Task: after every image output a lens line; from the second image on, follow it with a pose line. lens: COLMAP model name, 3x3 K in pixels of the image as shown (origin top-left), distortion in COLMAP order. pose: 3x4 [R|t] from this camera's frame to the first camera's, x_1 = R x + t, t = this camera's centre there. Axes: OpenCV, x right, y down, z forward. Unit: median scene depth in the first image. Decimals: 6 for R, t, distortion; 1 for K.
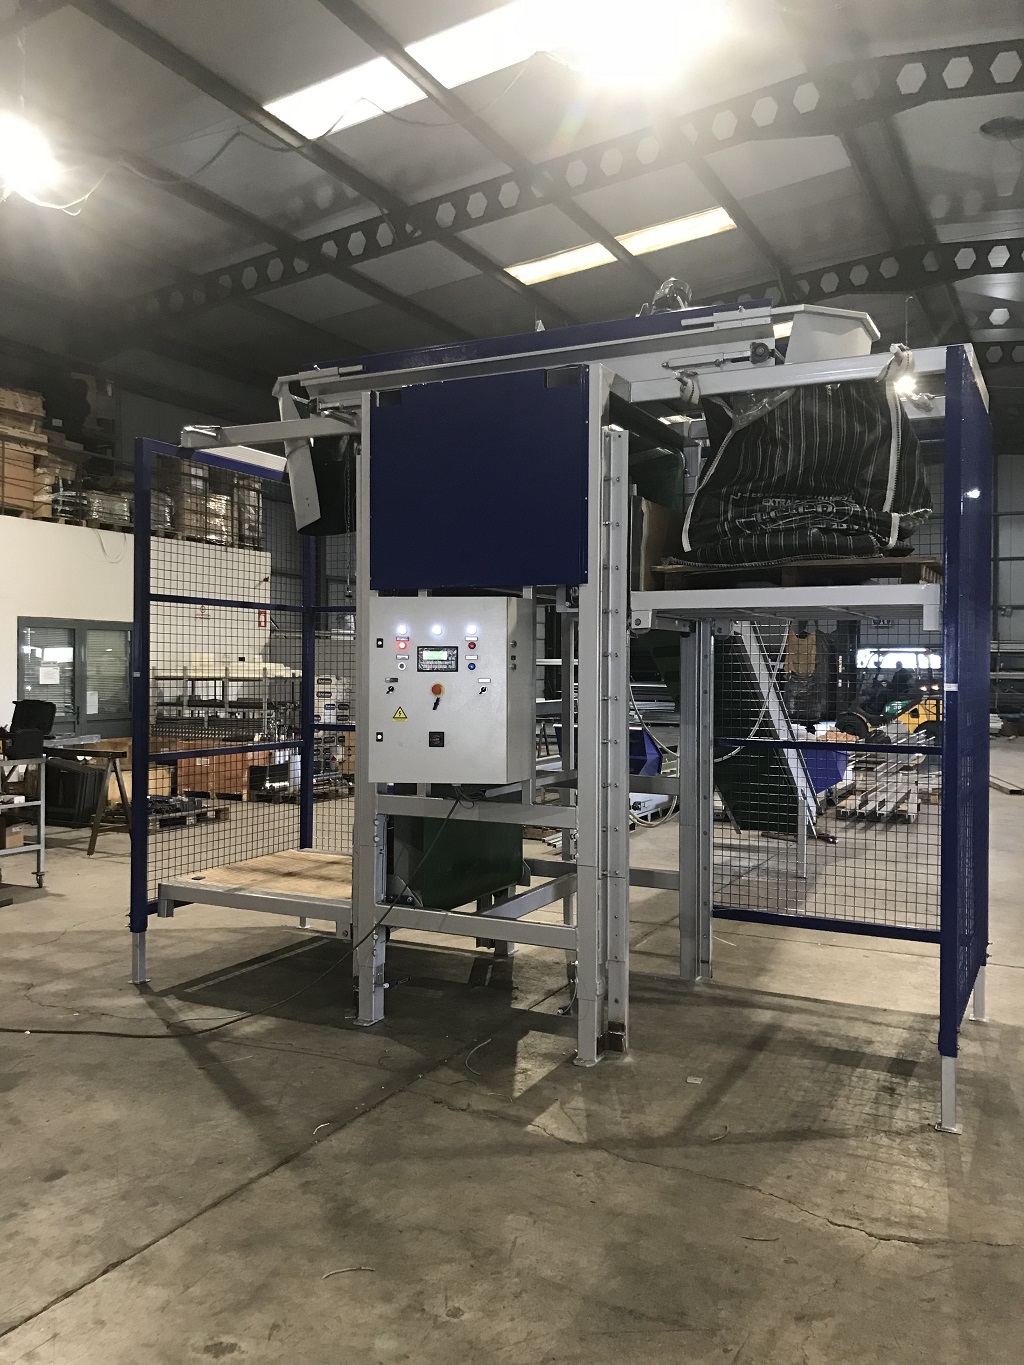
lens RADIAL K [[1027.8, 0, 512.0], [0, 1027.8, 682.5], [0, 0, 1]] dist [0.002422, 0.003342]
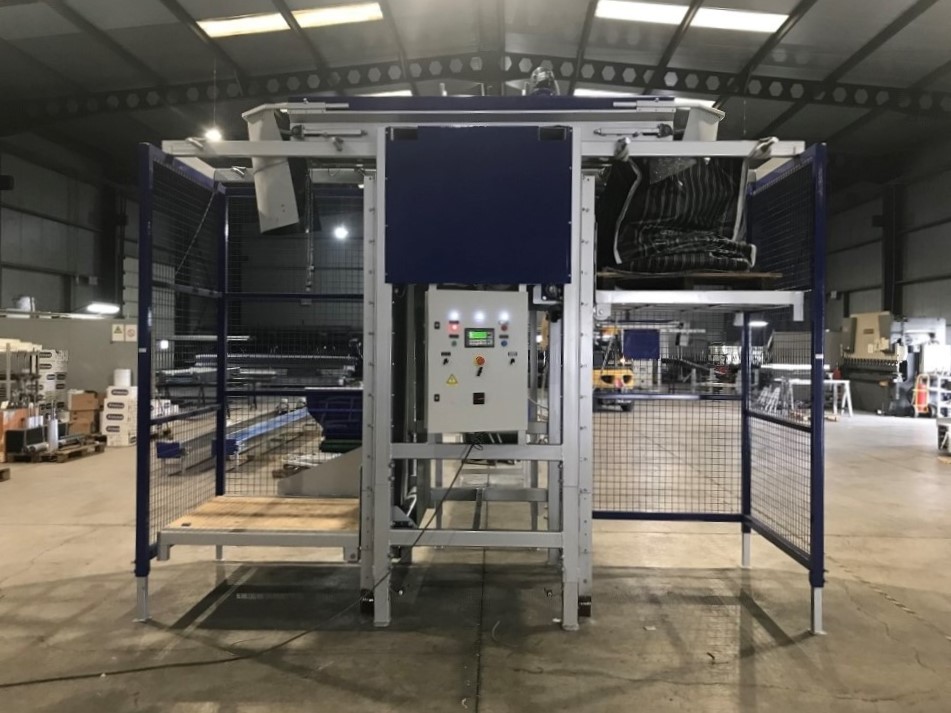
lens RADIAL K [[772.1, 0, 474.0], [0, 772.1, 351.2], [0, 0, 1]] dist [0.007477, 0.001238]
pose [[0.922327, -0.004999, 0.386378, -0.437380], [0.006317, 0.999978, -0.002142, -0.003323], [-0.386359, 0.004416, 0.922338, 0.081350]]
